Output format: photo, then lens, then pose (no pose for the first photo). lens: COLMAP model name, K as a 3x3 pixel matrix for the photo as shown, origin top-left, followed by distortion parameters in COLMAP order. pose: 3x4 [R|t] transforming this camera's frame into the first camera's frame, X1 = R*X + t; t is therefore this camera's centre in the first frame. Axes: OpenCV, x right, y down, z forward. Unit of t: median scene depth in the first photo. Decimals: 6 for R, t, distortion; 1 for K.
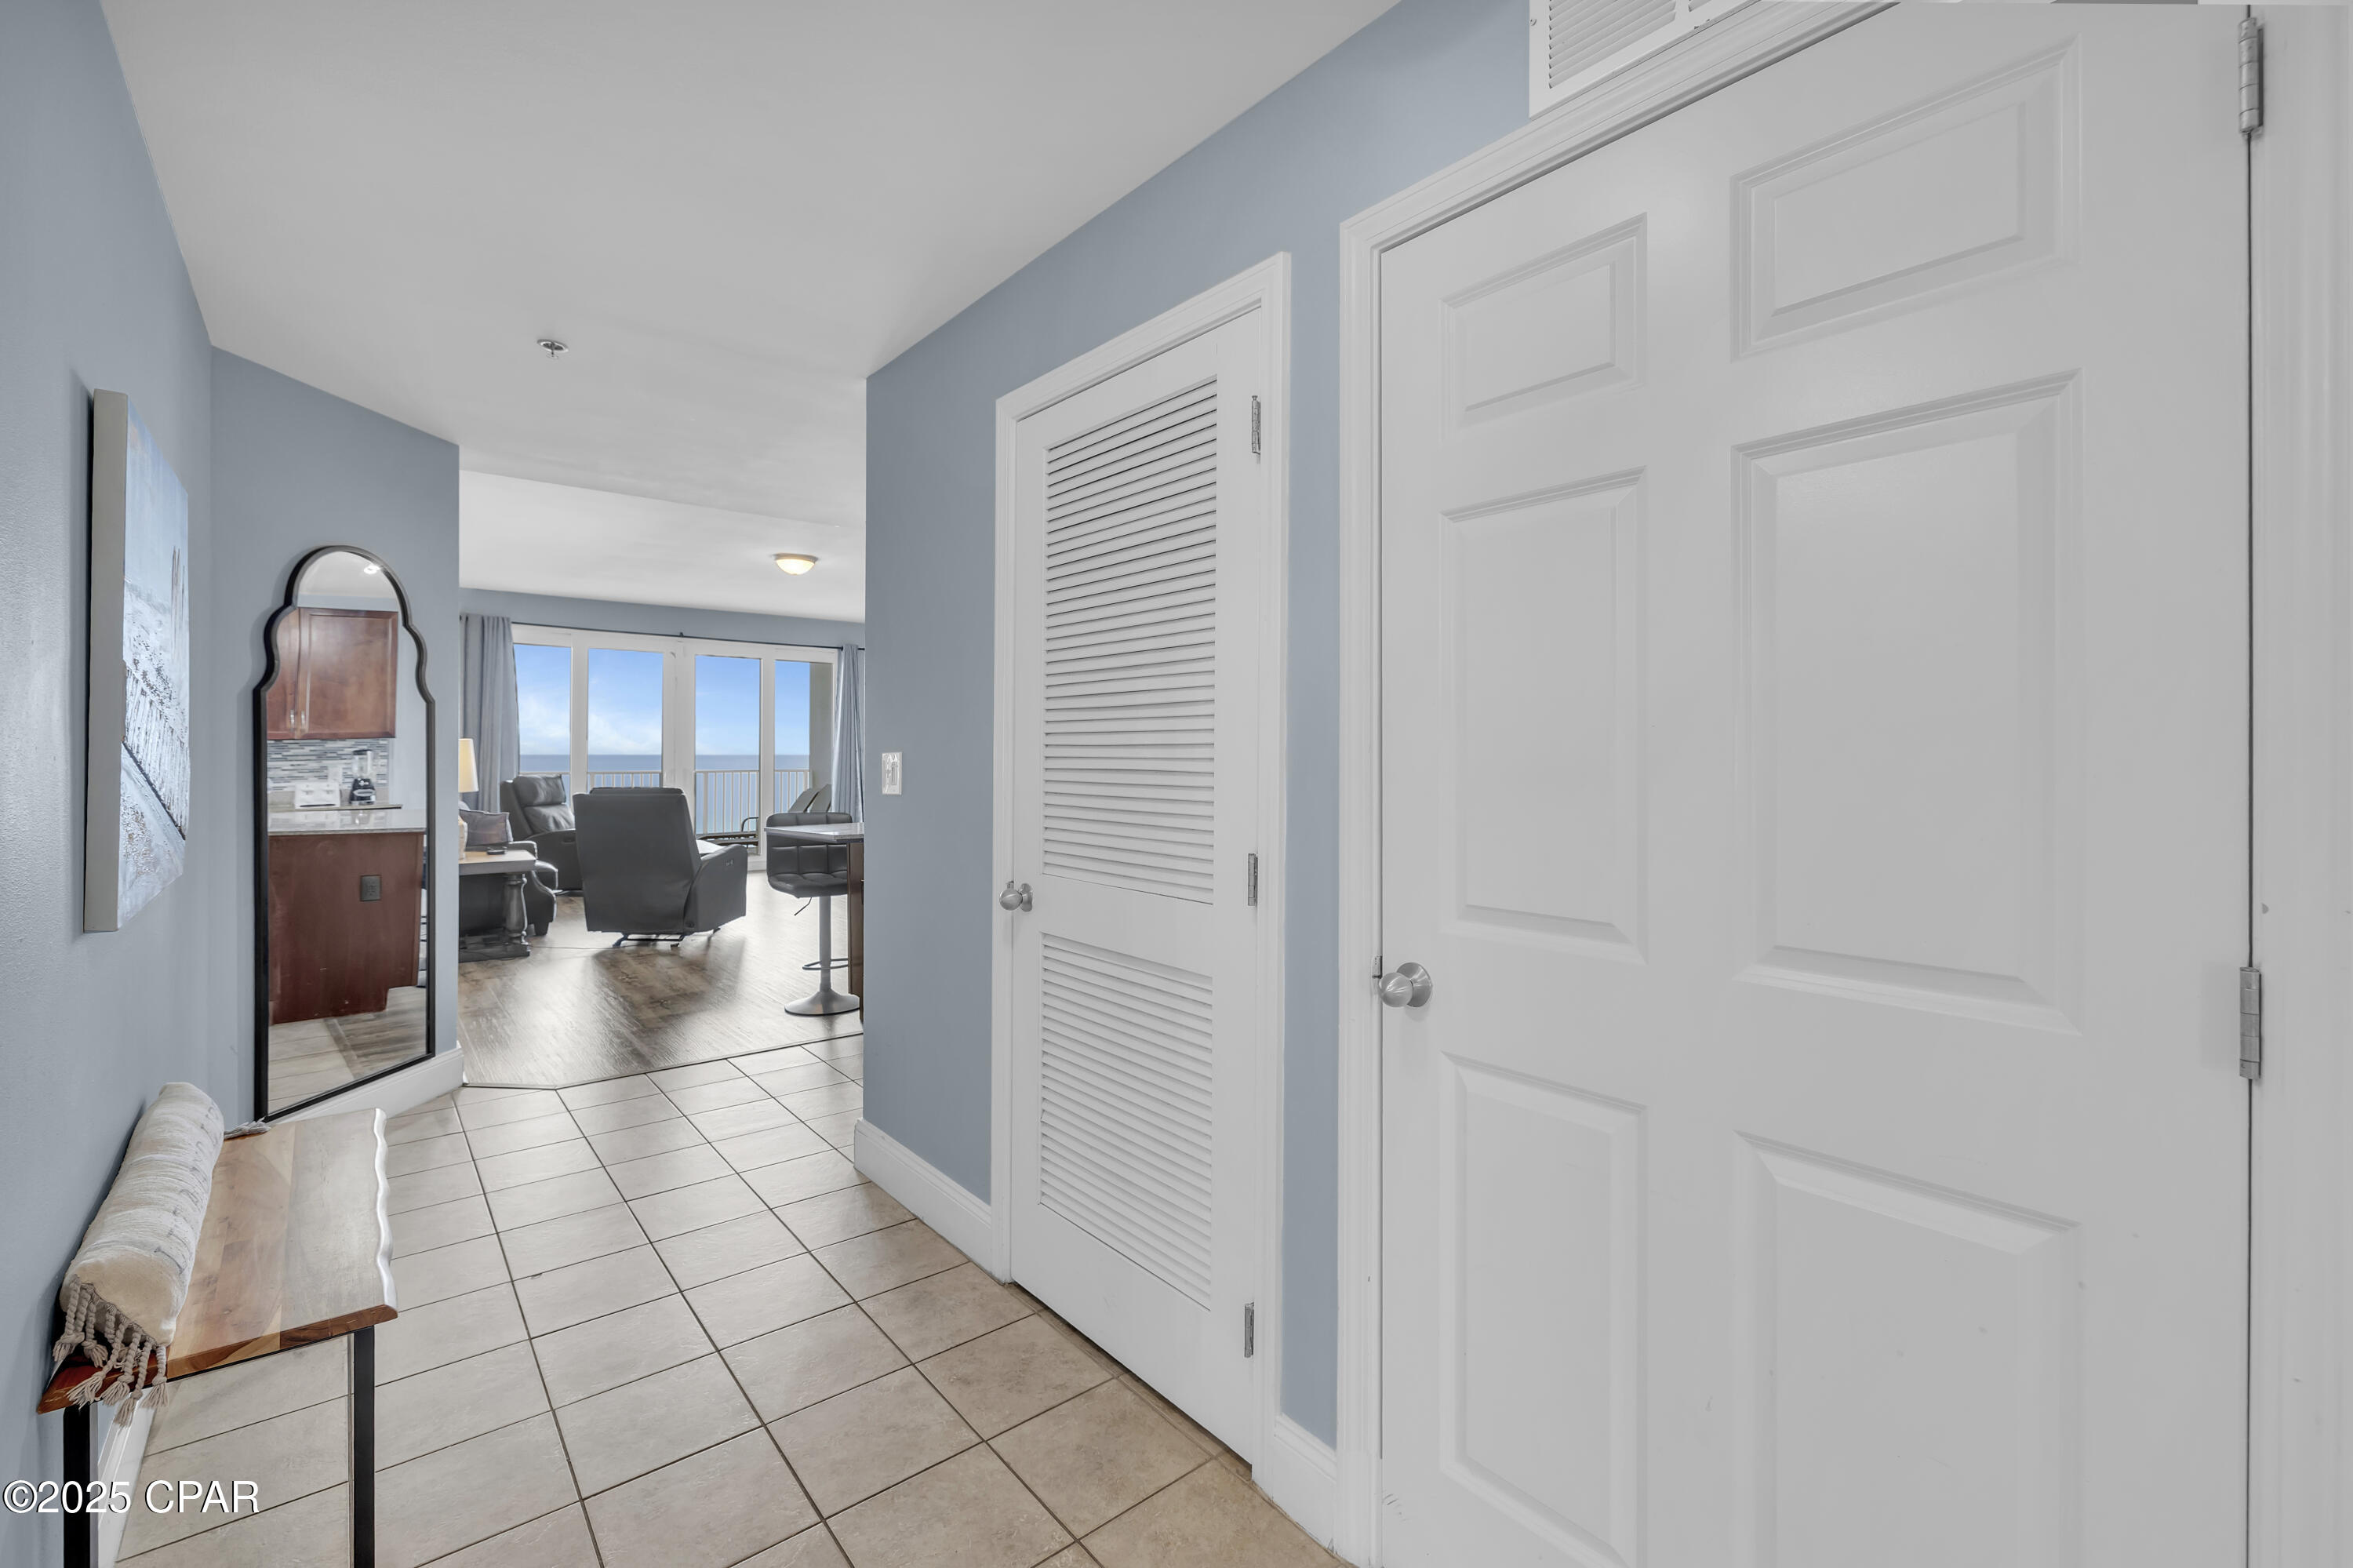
lens RADIAL K [[999.7, 0, 1181.1], [0, 999.7, 762.6], [0, 0, 1]] dist [-0.002564, -0.000473]
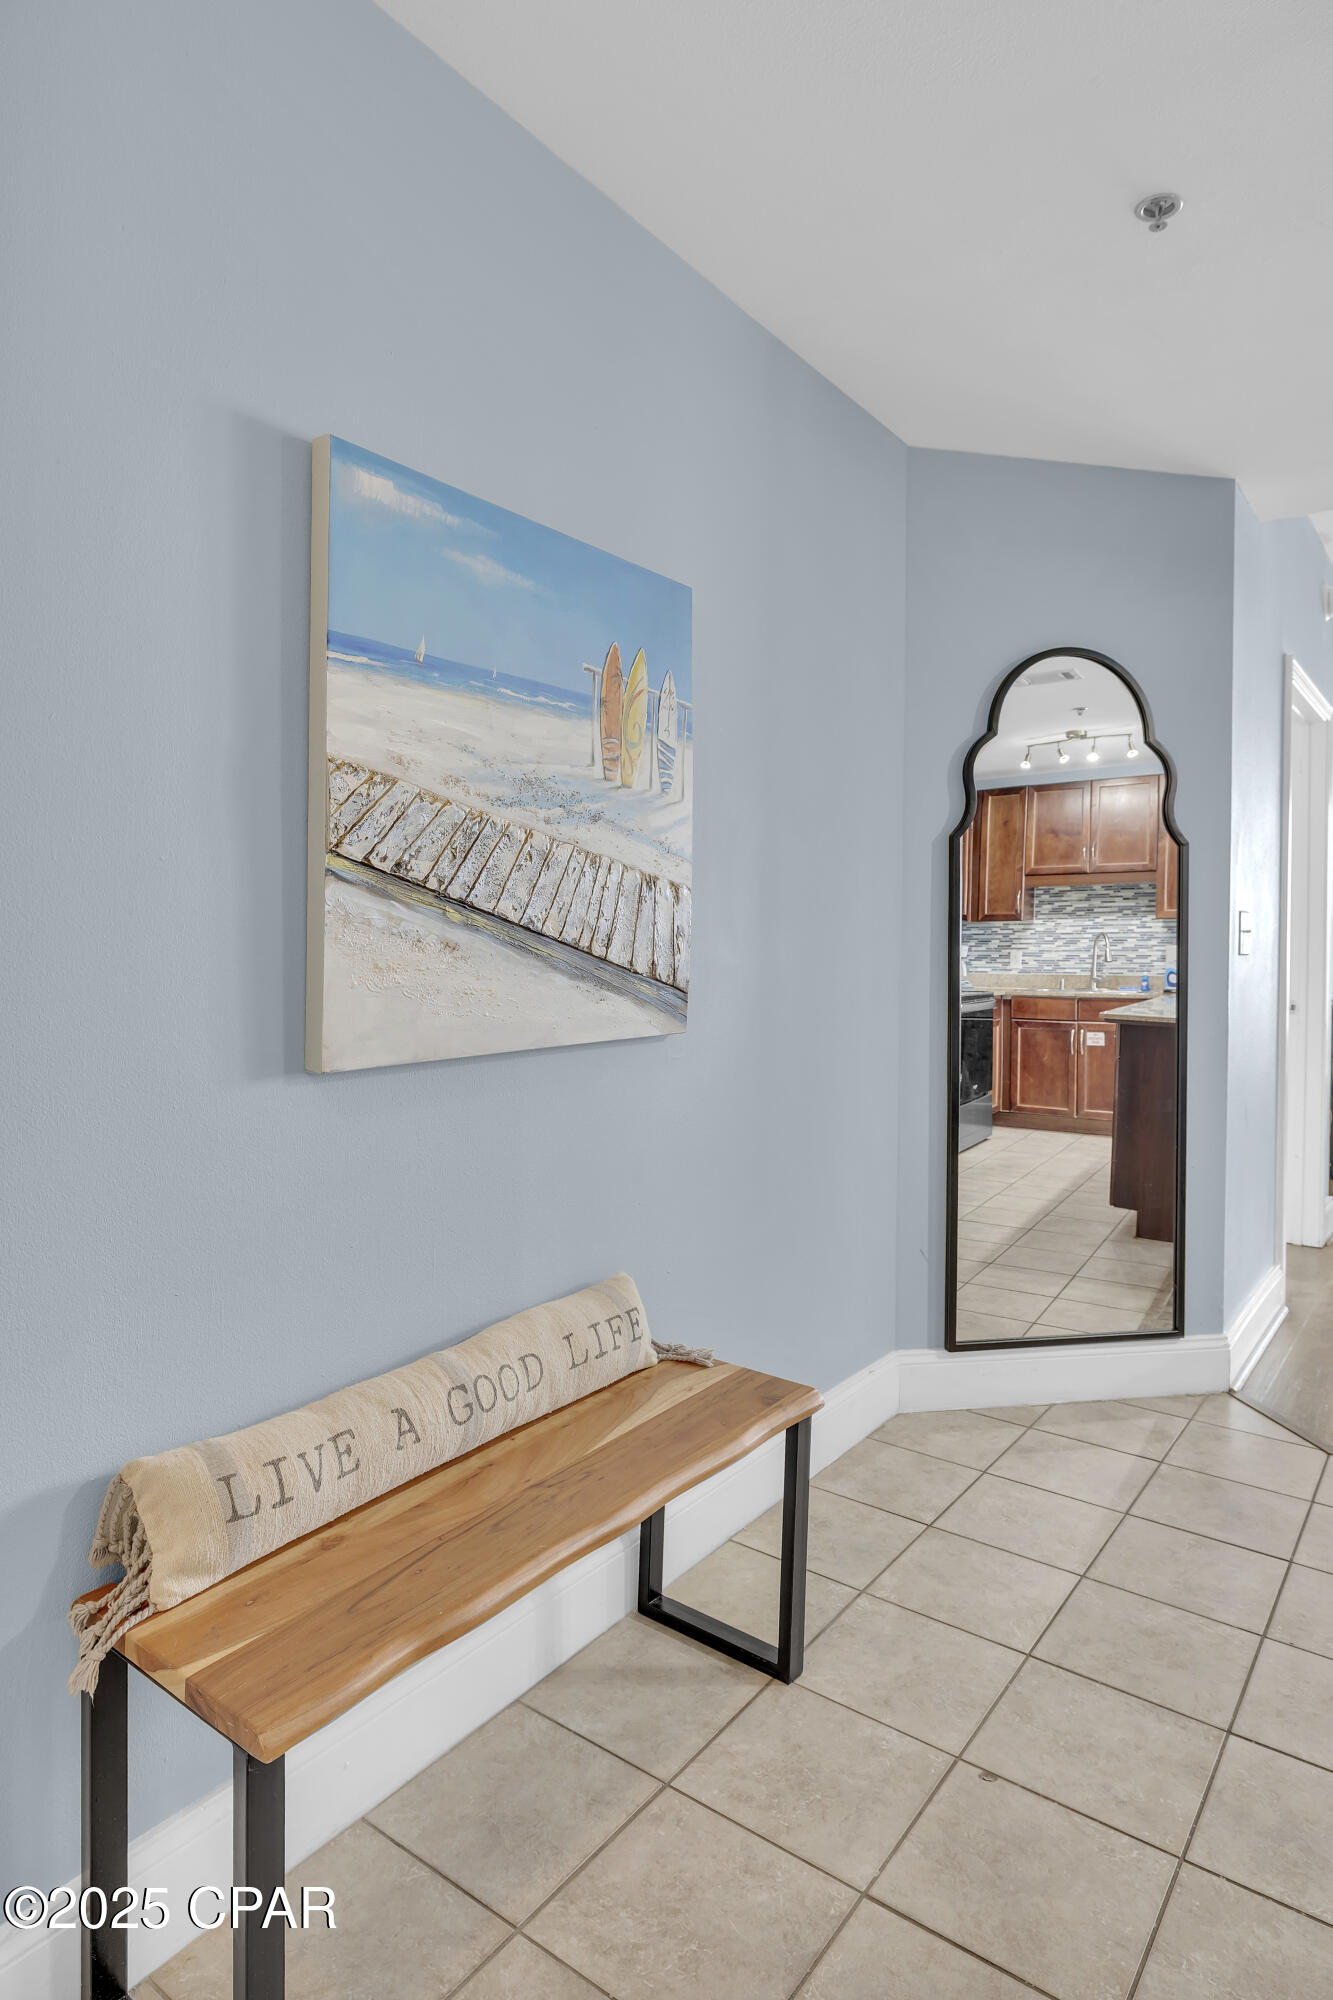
lens RADIAL K [[1163.8, 0, 647.1], [0, 1163.8, 939.2], [0, 0, 1]] dist [0.001842, -0.002233]
pose [[0.226487, 0.000530, -0.974014, -0.019049], [-0.025716, 0.999655, -0.005436, 0.022497], [0.973675, 0.026279, 0.226422, 0.438954]]
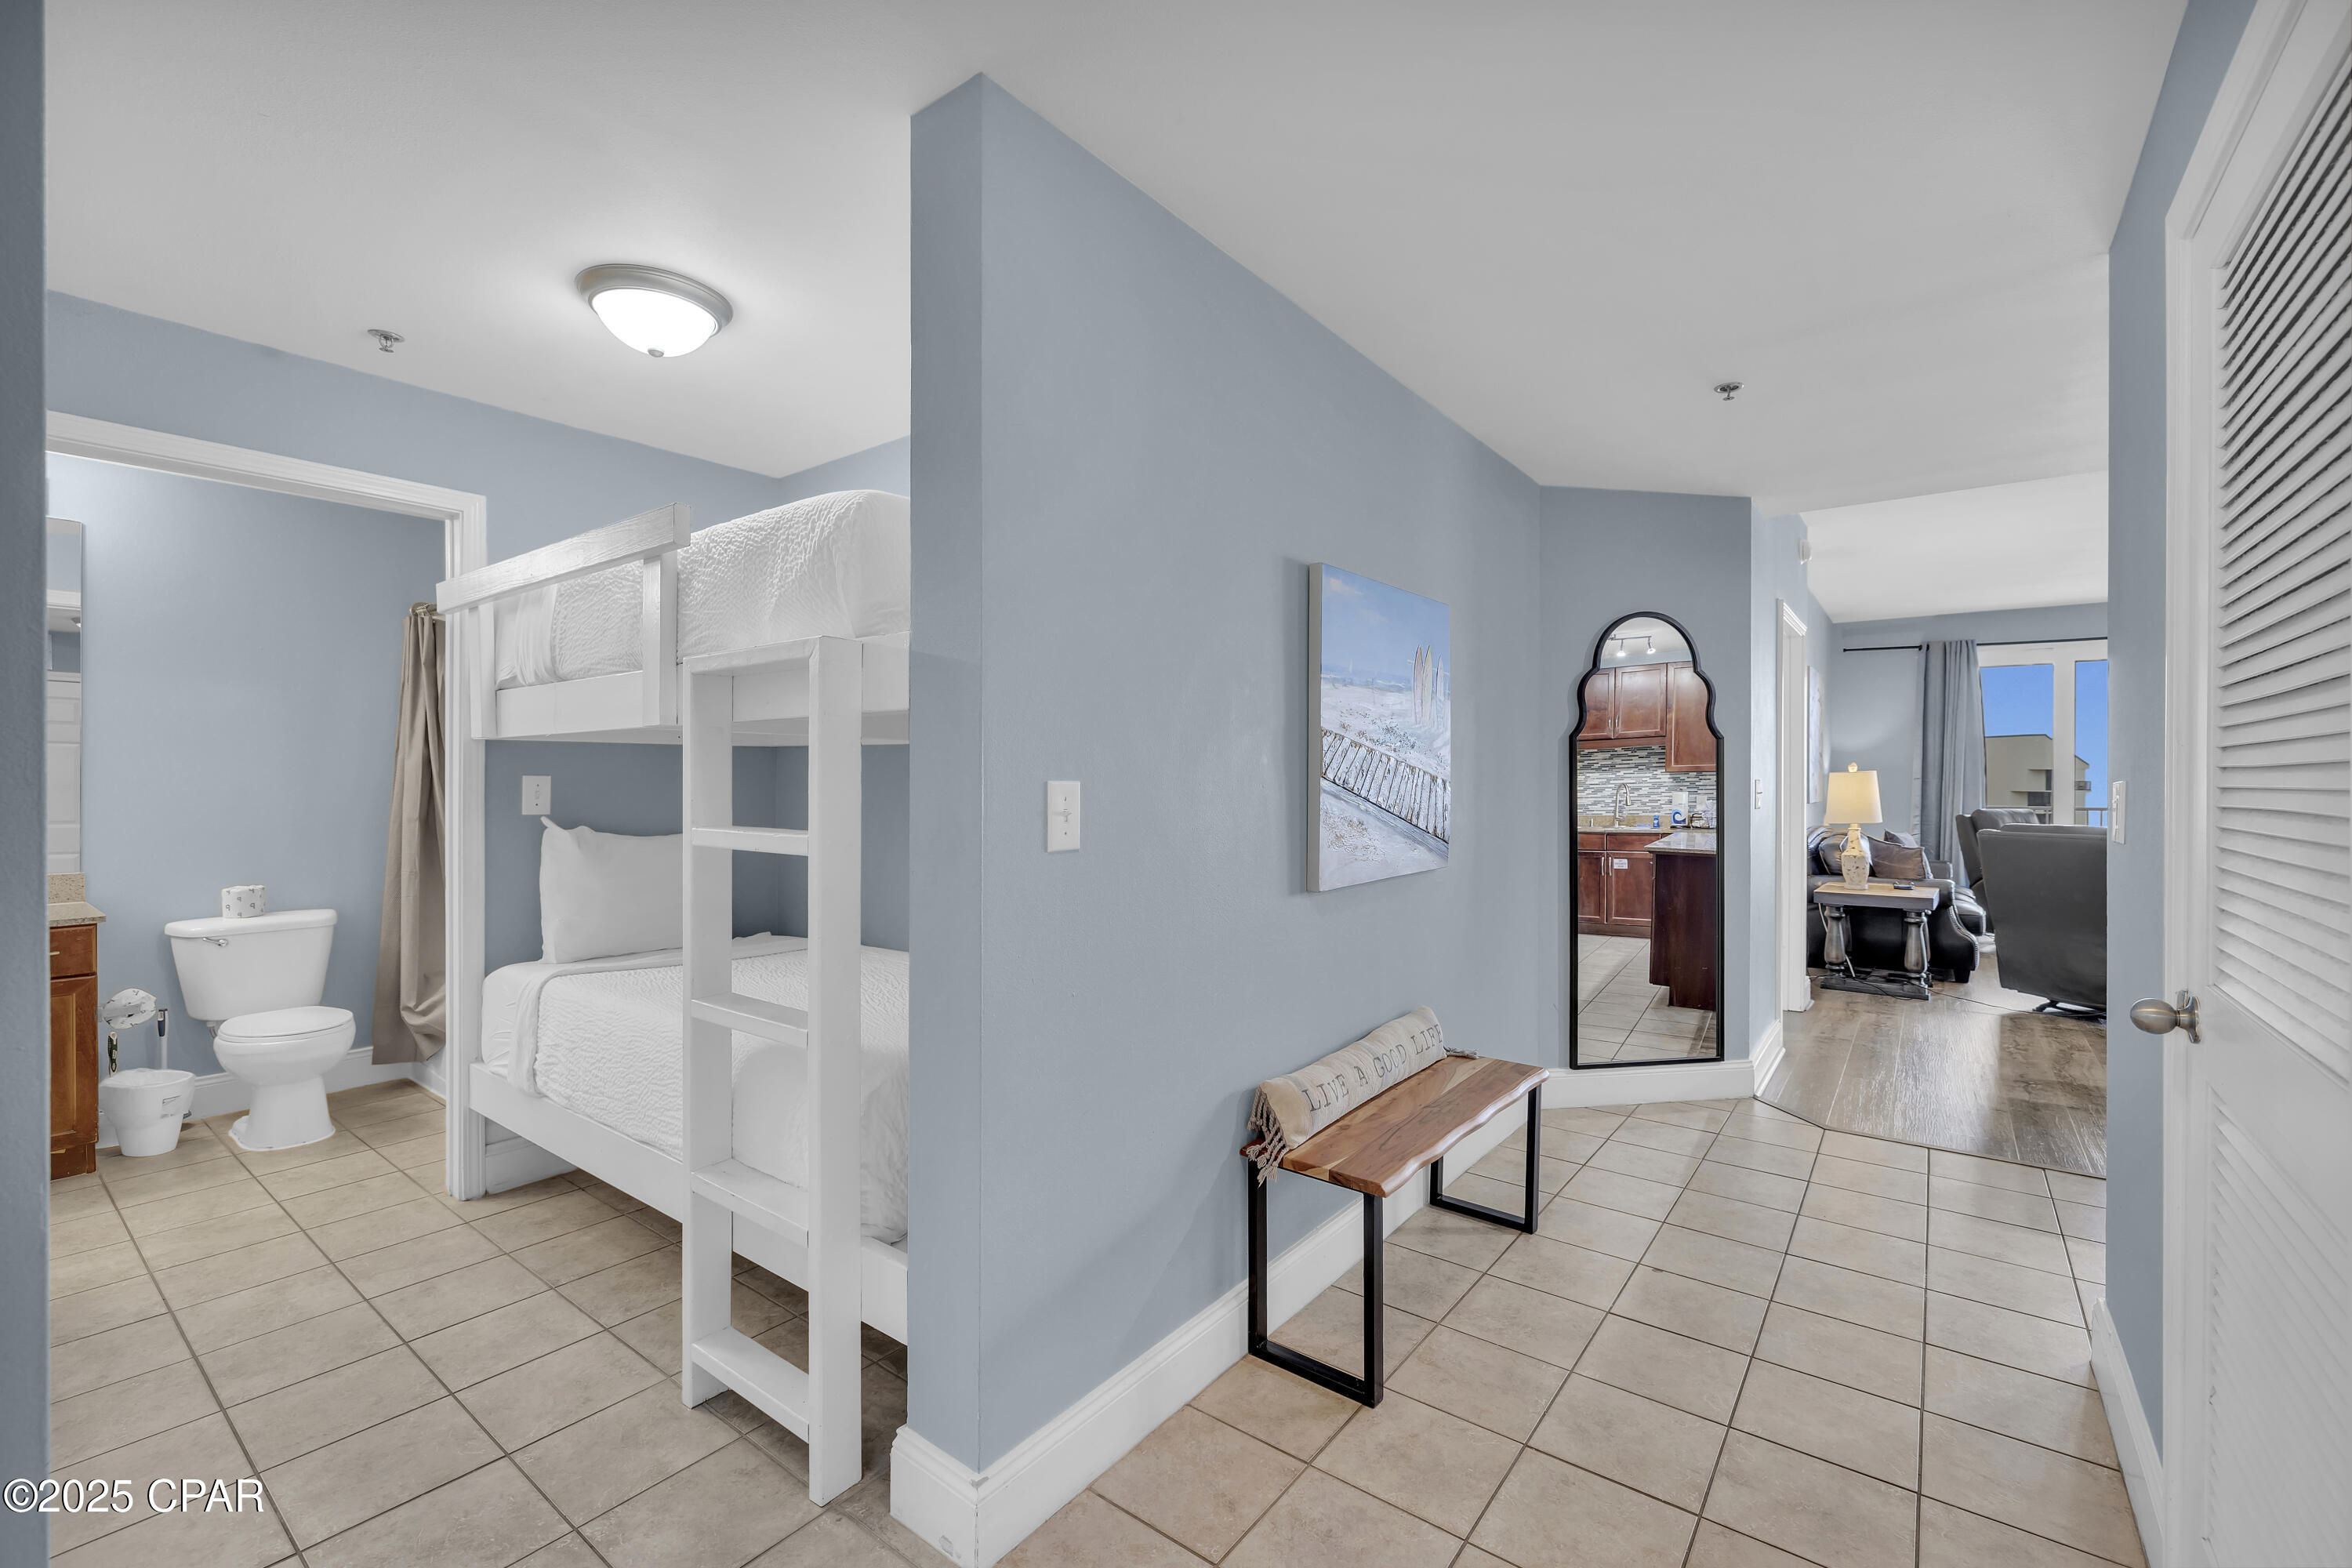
lens RADIAL K [[999.2, 0, 1167.0], [0, 999.2, 785.9], [0, 0, 1]] dist [-0.002564, -0.000473]
pose [[0.209808, 0.001167, -0.977742, 0.201084], [-0.010362, 0.999946, -0.001029, -0.000202], [0.977688, 0.010347, 0.209808, 0.173845]]
